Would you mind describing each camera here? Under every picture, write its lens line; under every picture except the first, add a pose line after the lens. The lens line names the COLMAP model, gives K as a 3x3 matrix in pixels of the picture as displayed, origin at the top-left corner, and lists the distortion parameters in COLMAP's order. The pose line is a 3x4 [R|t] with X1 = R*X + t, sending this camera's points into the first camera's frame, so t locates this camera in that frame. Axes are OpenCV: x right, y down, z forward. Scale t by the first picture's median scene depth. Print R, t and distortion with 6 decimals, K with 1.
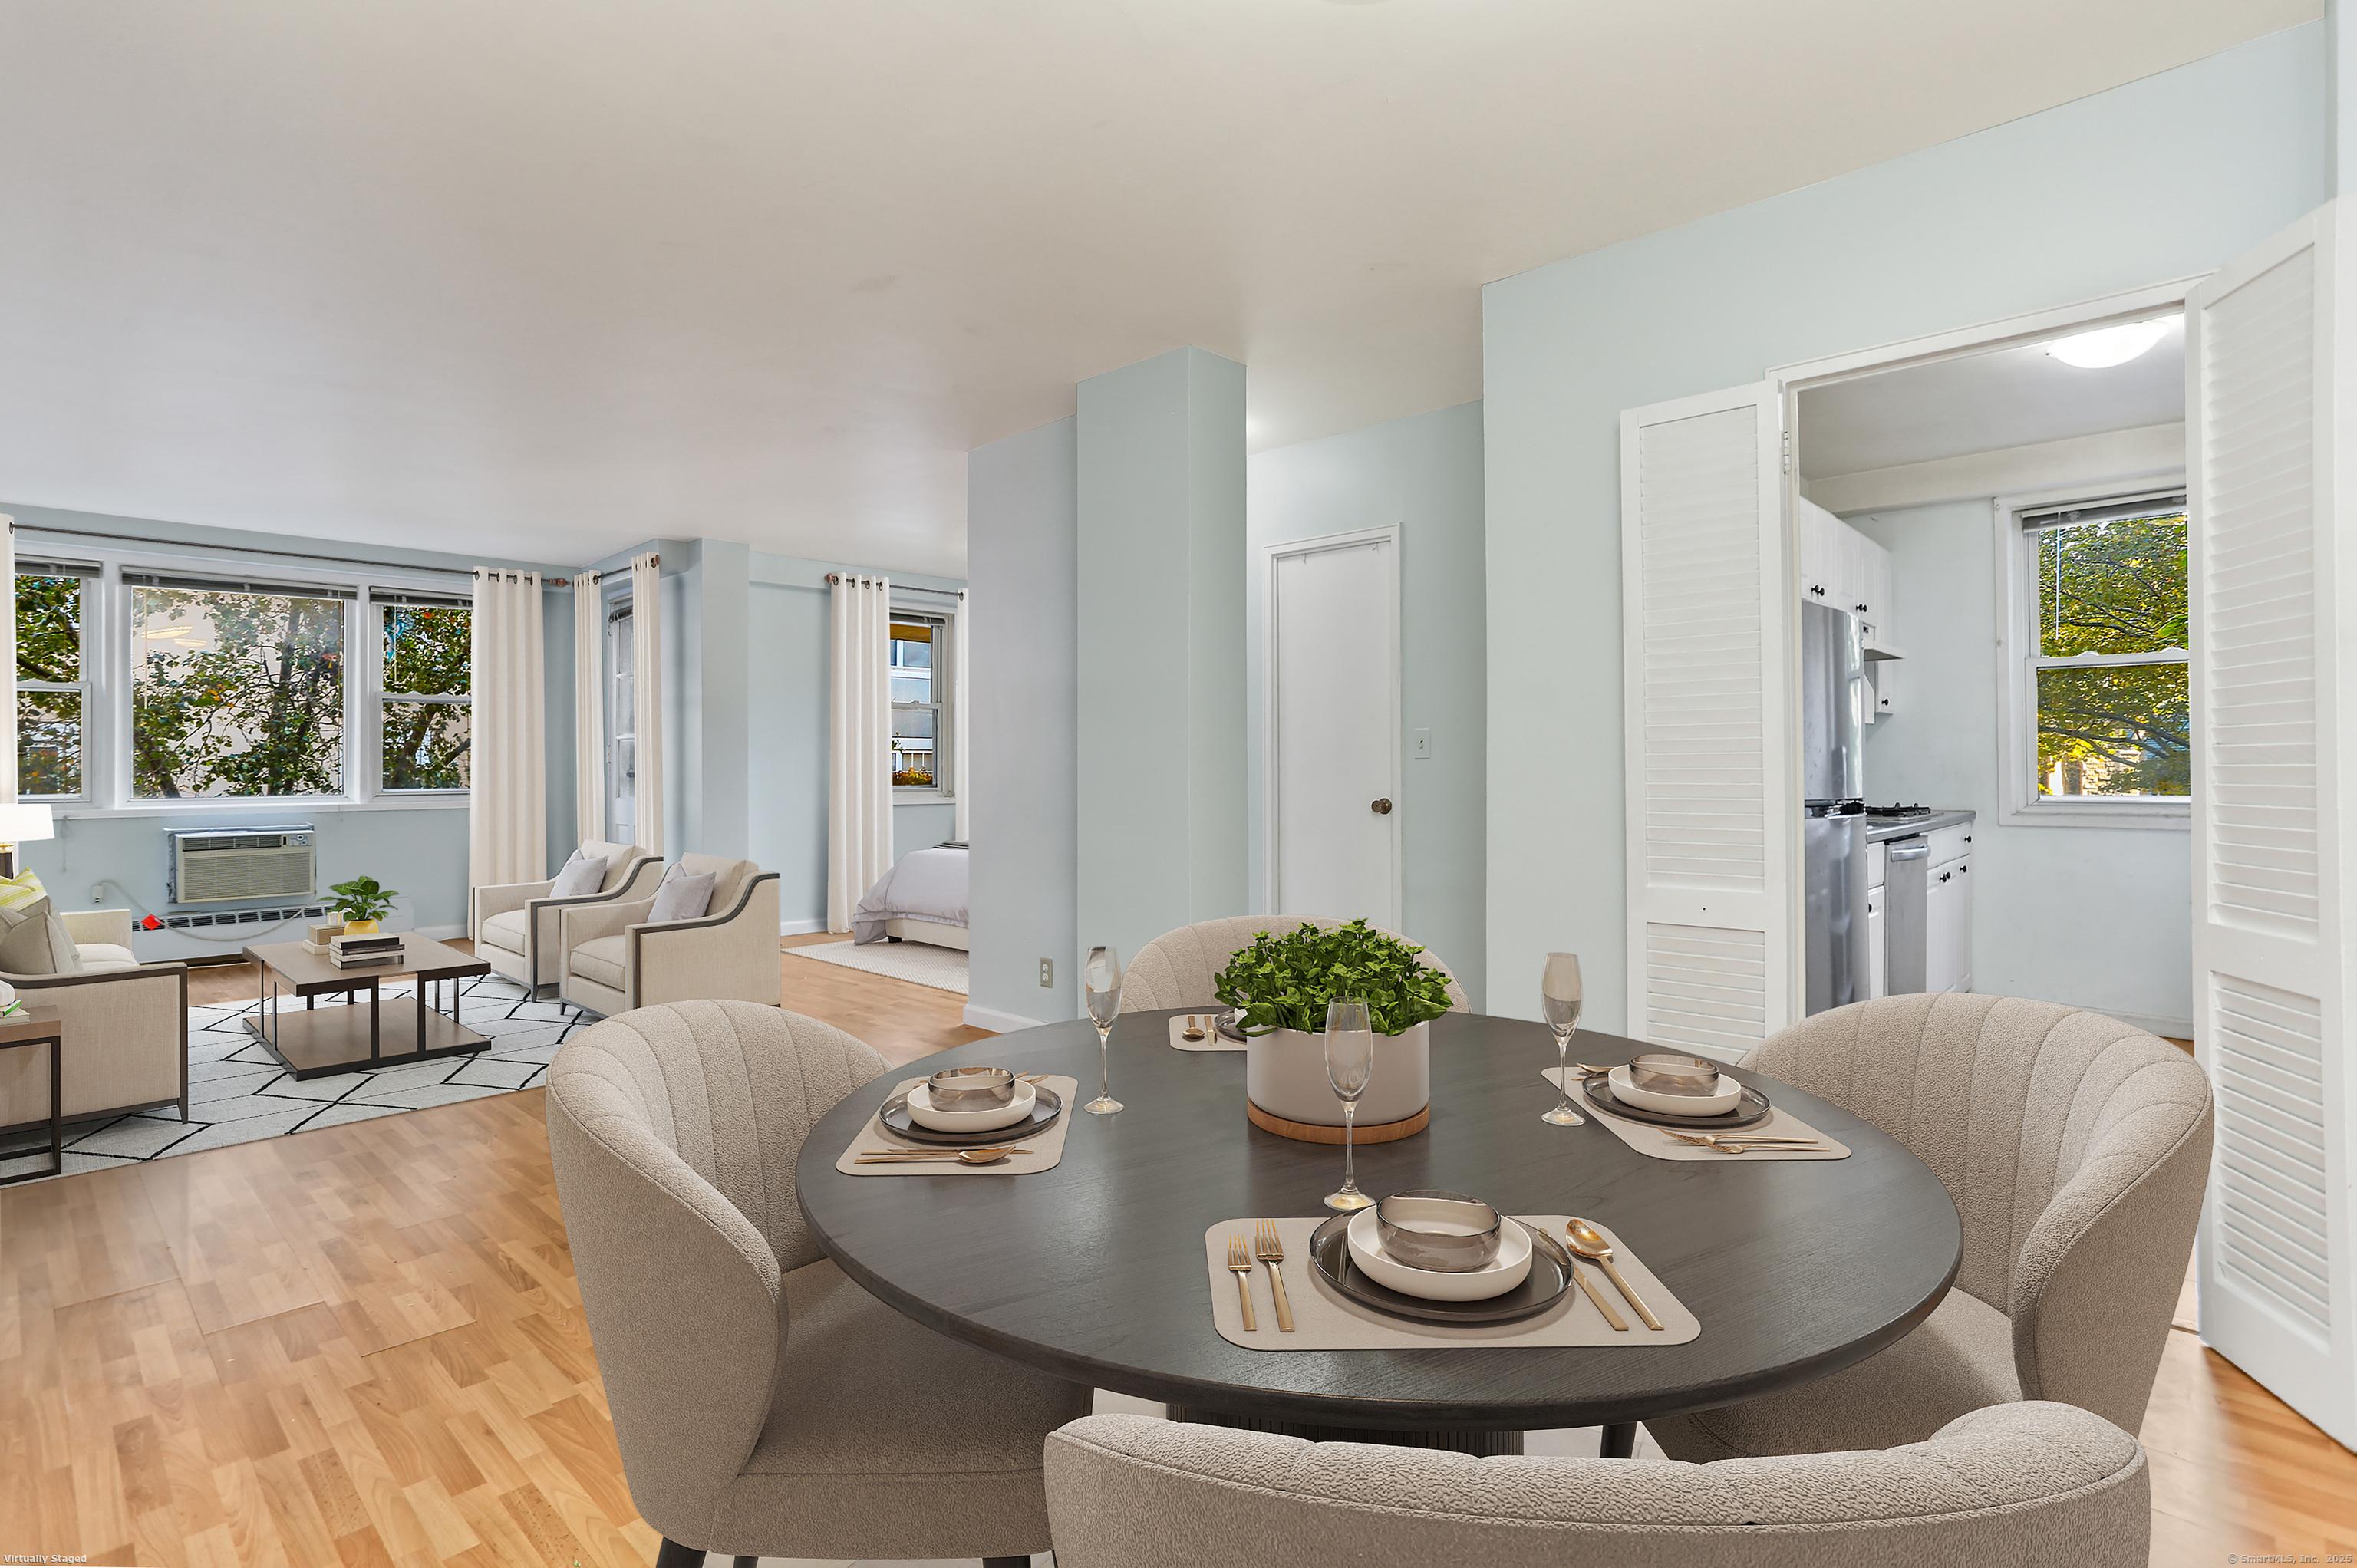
lens RADIAL K [[1142.4, 0, 1177.8], [0, 1142.4, 754.6], [0, 0, 1]] dist [-0.015293, -0.001495]
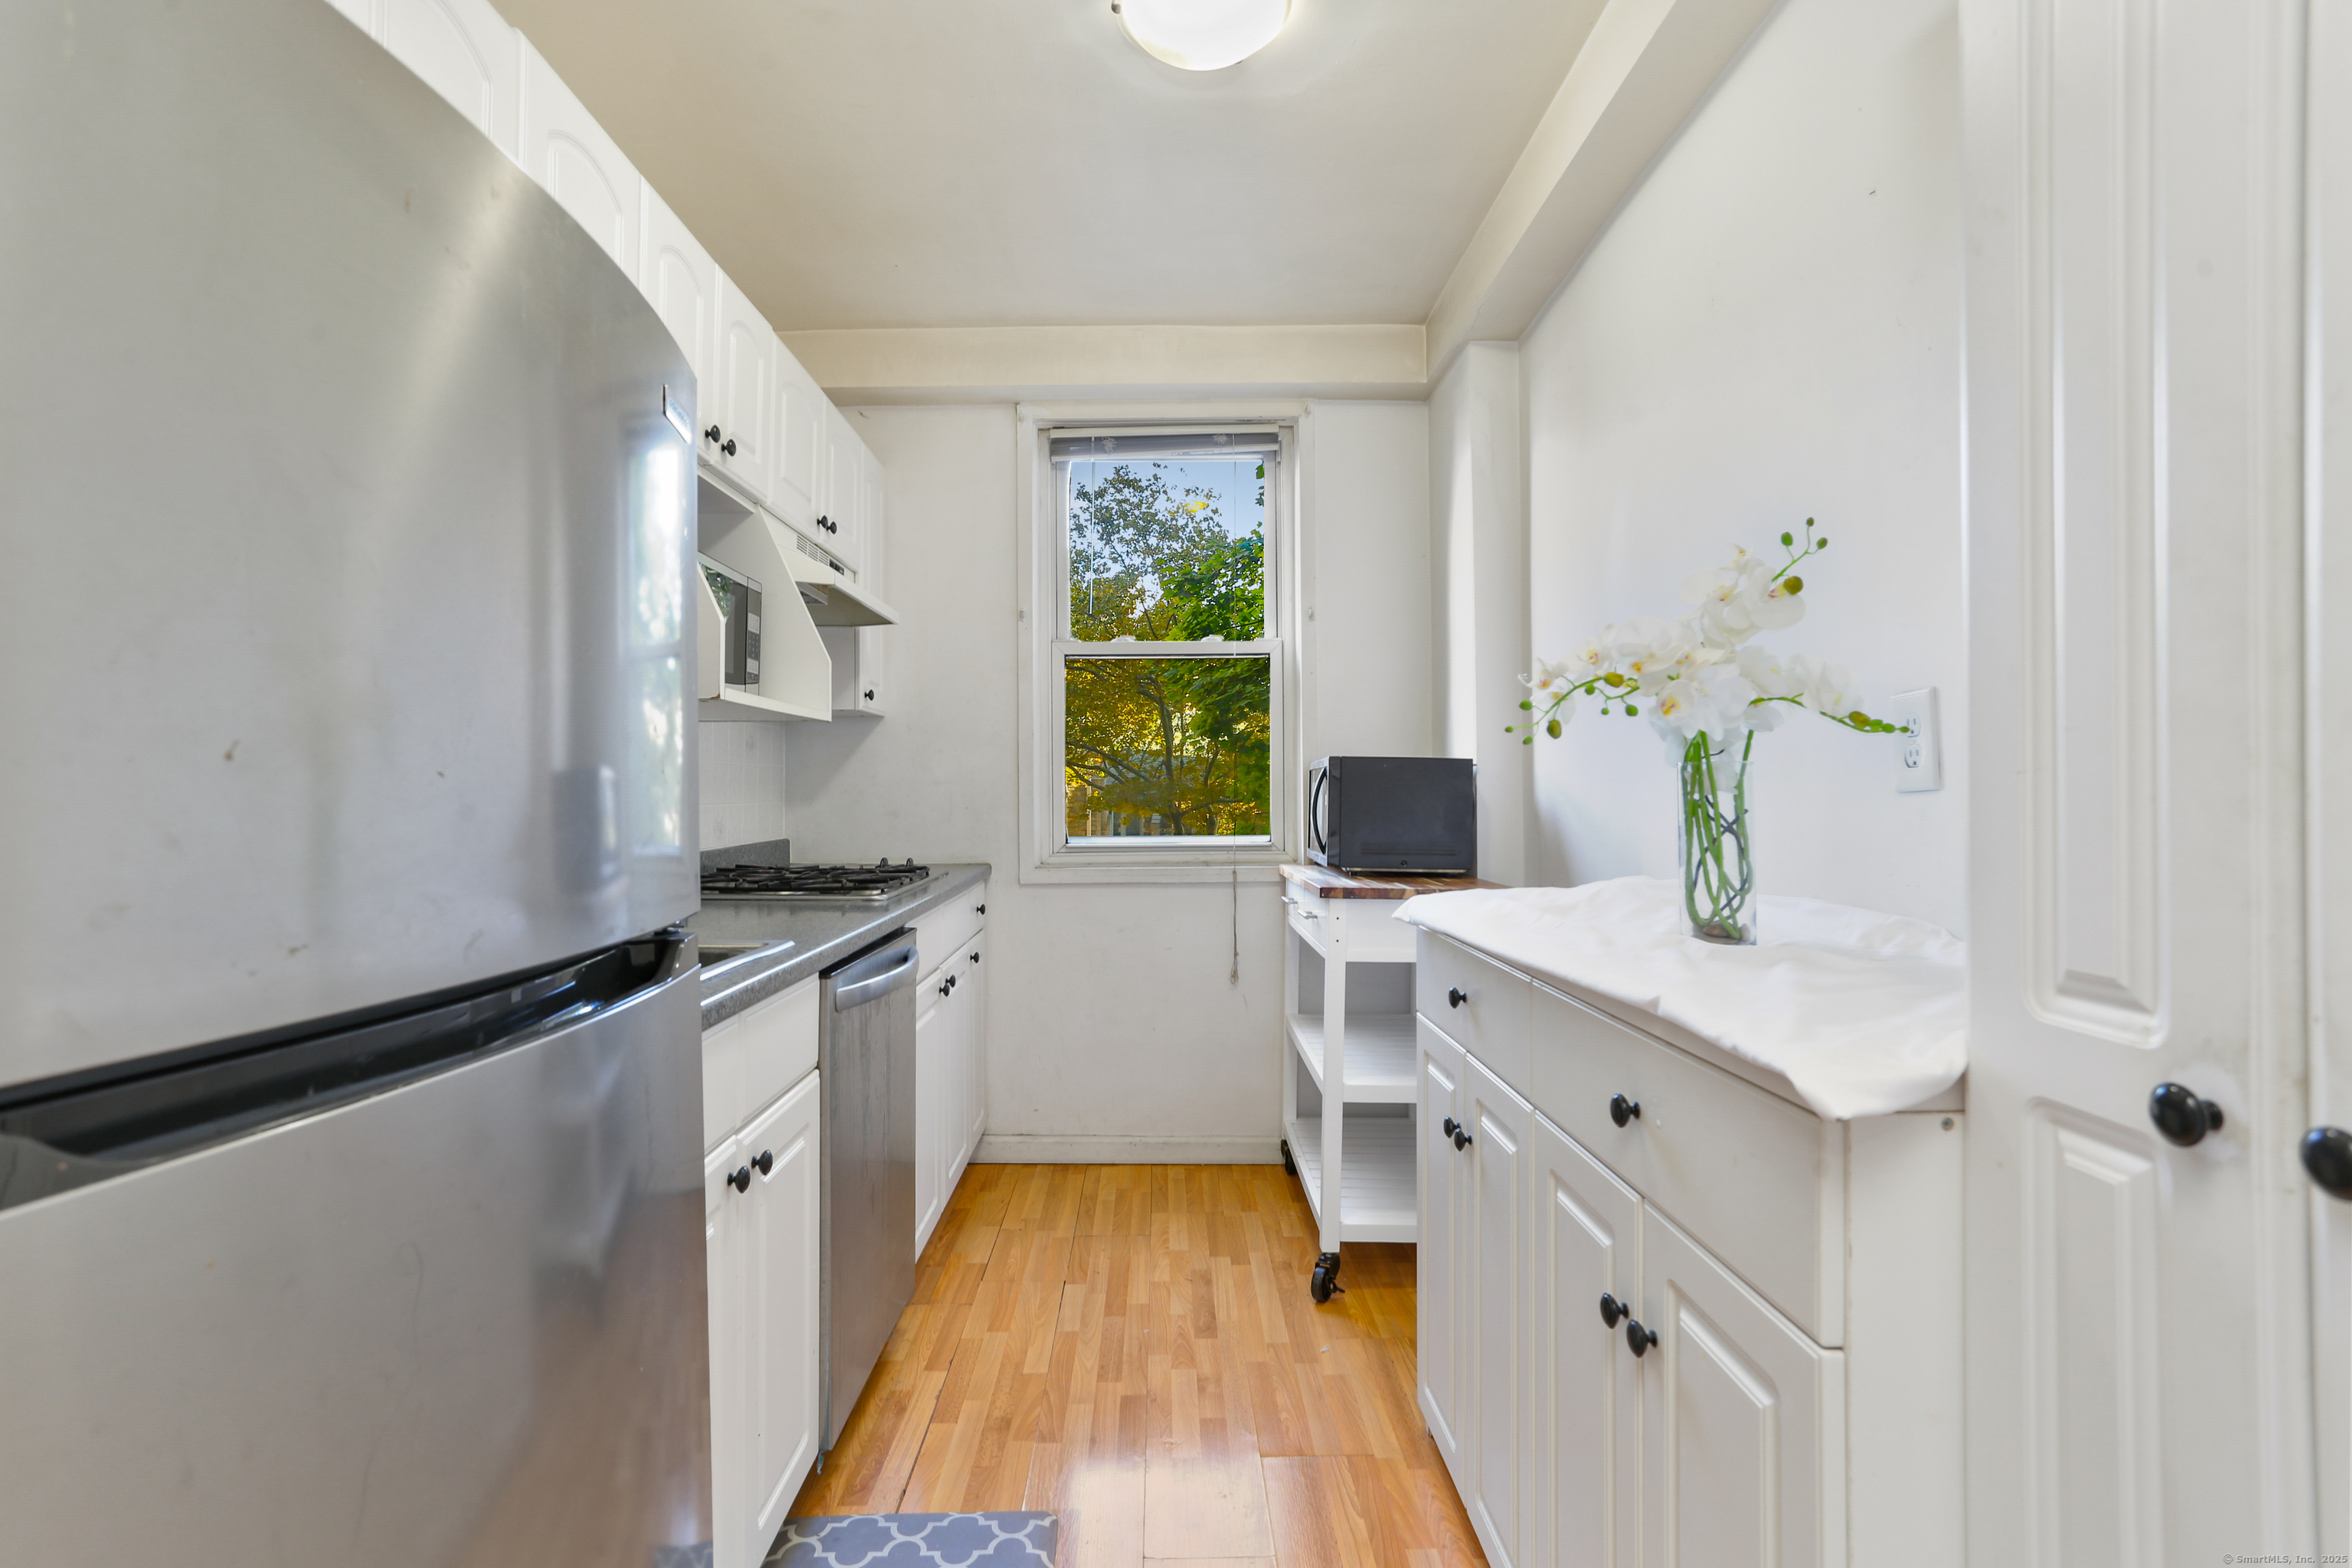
lens RADIAL K [[1140.1, 0, 1171.1], [0, 1140.1, 775.3], [0, 0, 1]] dist [-0.015293, -0.001495]
pose [[0.718112, 0.004842, 0.695911, 0.308869], [-0.003057, 0.999988, -0.003804, -0.000428], [-0.695921, 0.000604, 0.718118, 0.438524]]
